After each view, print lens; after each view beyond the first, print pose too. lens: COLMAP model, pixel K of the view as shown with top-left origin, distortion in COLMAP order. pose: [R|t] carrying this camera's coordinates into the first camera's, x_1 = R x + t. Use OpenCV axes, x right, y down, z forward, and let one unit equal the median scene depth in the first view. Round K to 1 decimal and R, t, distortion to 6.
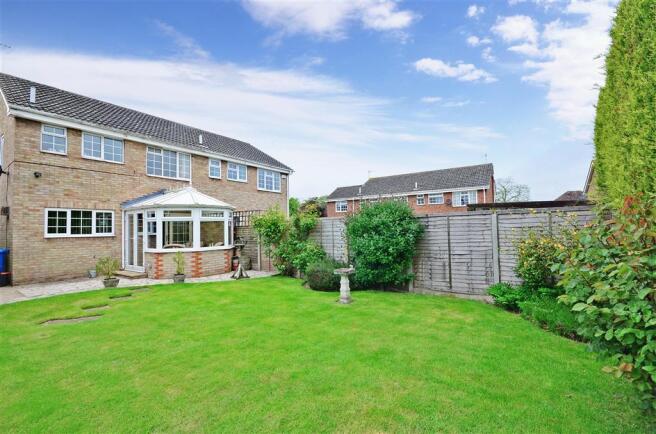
lens RADIAL K [[285.7, 0, 334.0], [0, 285.7, 222.0], [0, 0, 1]] dist [0.001707, -0.010250]
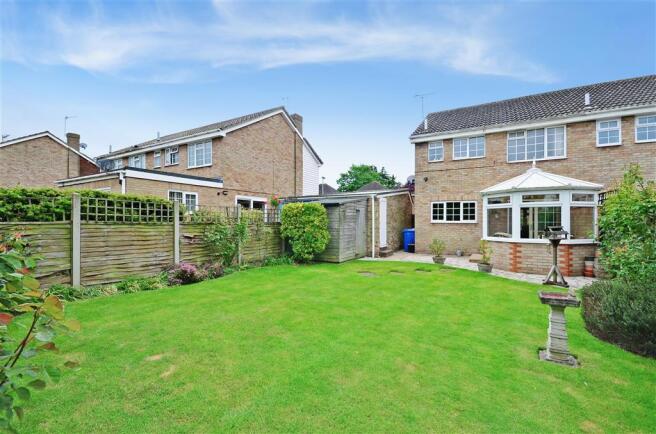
lens RADIAL K [[285.7, 0, 334.0], [0, 285.7, 222.0], [0, 0, 1]] dist [0.001707, -0.010250]
pose [[0.073350, 0.019554, -0.997115, 0.341139], [0.020953, 0.999557, 0.021143, 0.009927], [0.997086, -0.022443, 0.072907, 0.376401]]
